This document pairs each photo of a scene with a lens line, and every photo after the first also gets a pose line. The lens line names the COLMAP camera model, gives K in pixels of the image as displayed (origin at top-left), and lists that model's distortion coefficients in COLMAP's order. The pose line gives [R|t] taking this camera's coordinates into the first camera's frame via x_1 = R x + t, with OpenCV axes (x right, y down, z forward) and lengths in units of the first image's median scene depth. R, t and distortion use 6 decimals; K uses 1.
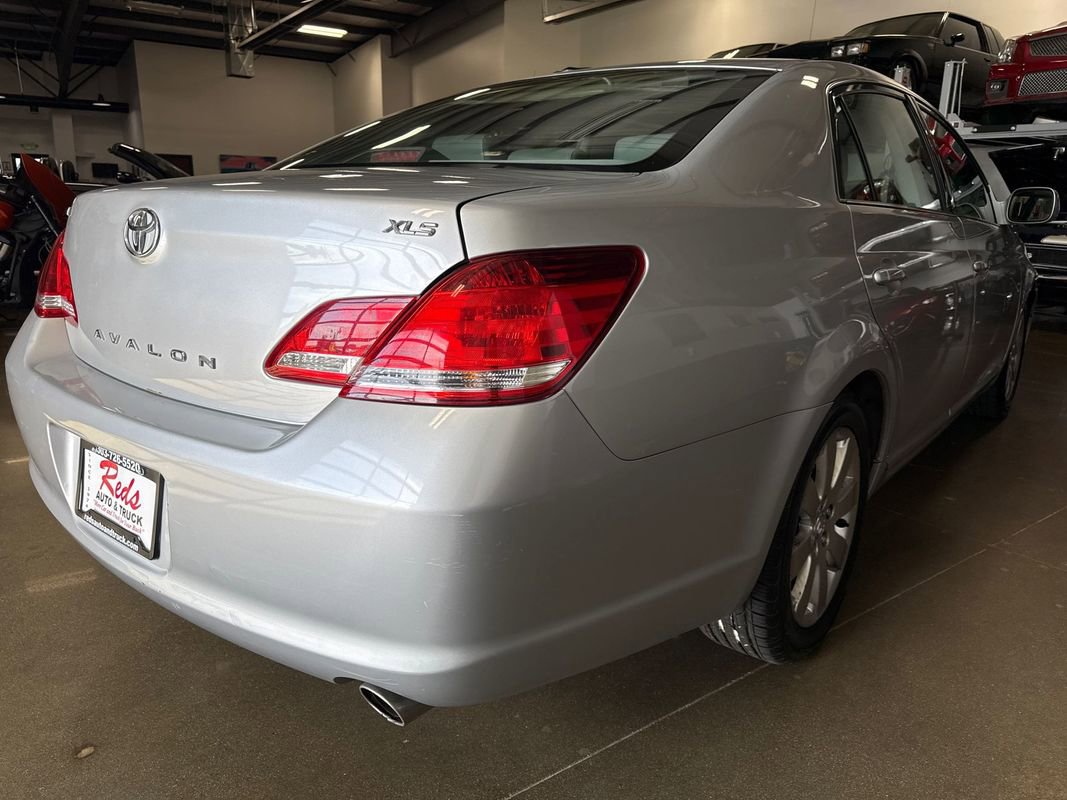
lens RADIAL K [[762.6, 0, 536.3], [0, 762.6, 396.8], [0, 0, 1]] dist [0.013105, -0.018205]
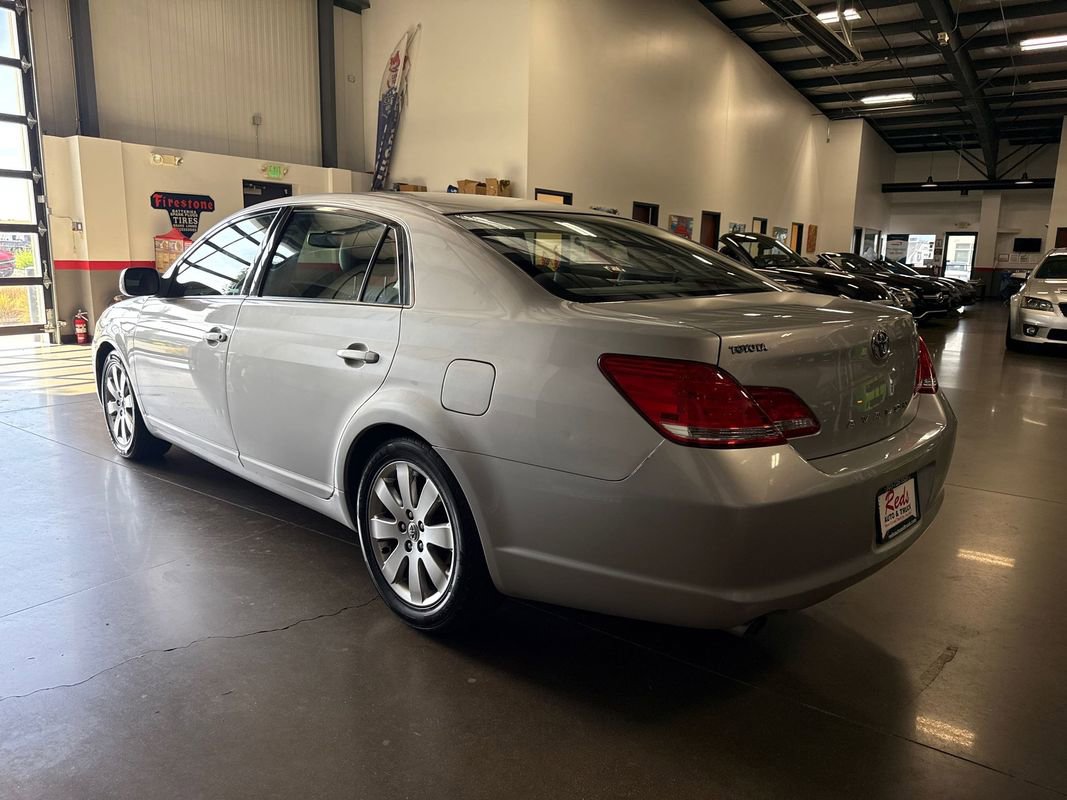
lens RADIAL K [[757.3, 0, 533.4], [0, 757.3, 393.8], [0, 0, 1]] dist [0.024050, -0.025878]
pose [[0.319302, 0.162969, -0.933535, 1.150955], [-0.248200, 0.965096, 0.083586, -0.152210], [0.914573, 0.205014, 0.348606, 0.496178]]
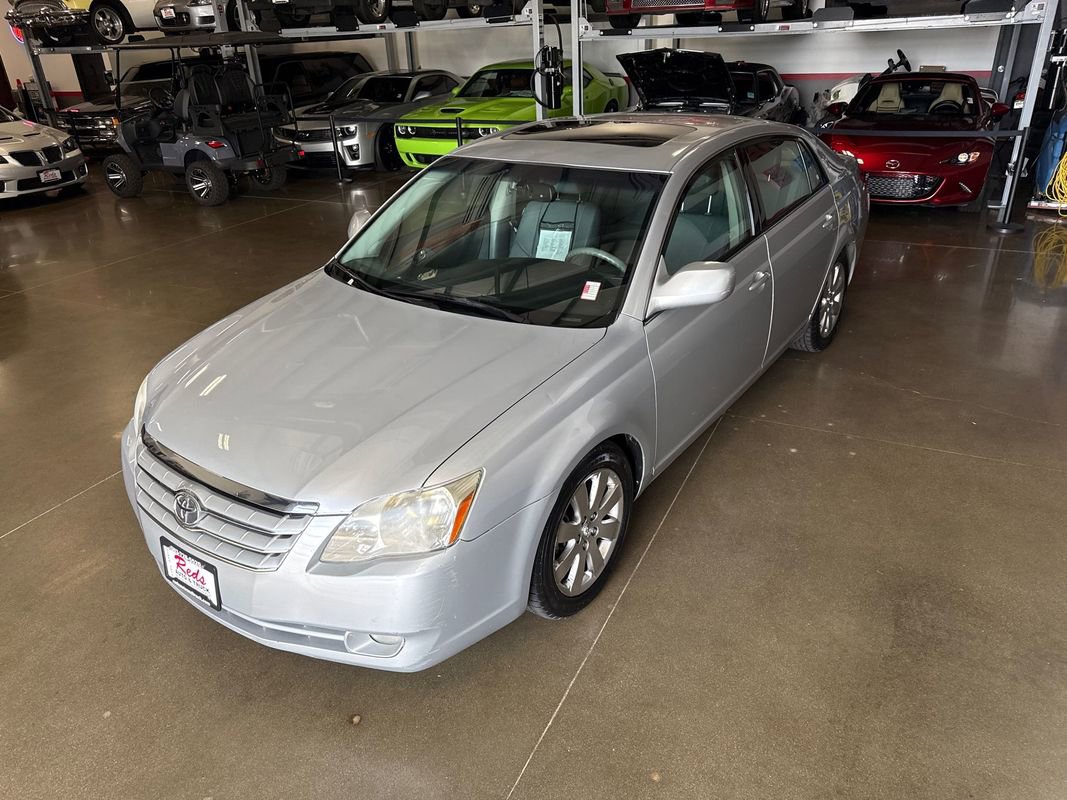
lens RADIAL K [[762.6, 0, 534.3], [0, 762.6, 395.9], [0, 0, 1]] dist [0.013105, -0.018205]
pose [[0.882837, -0.253621, 0.395317, -0.249909], [0.171639, 0.957671, 0.231097, -0.175414], [-0.437194, -0.136169, 0.888999, -0.180719]]
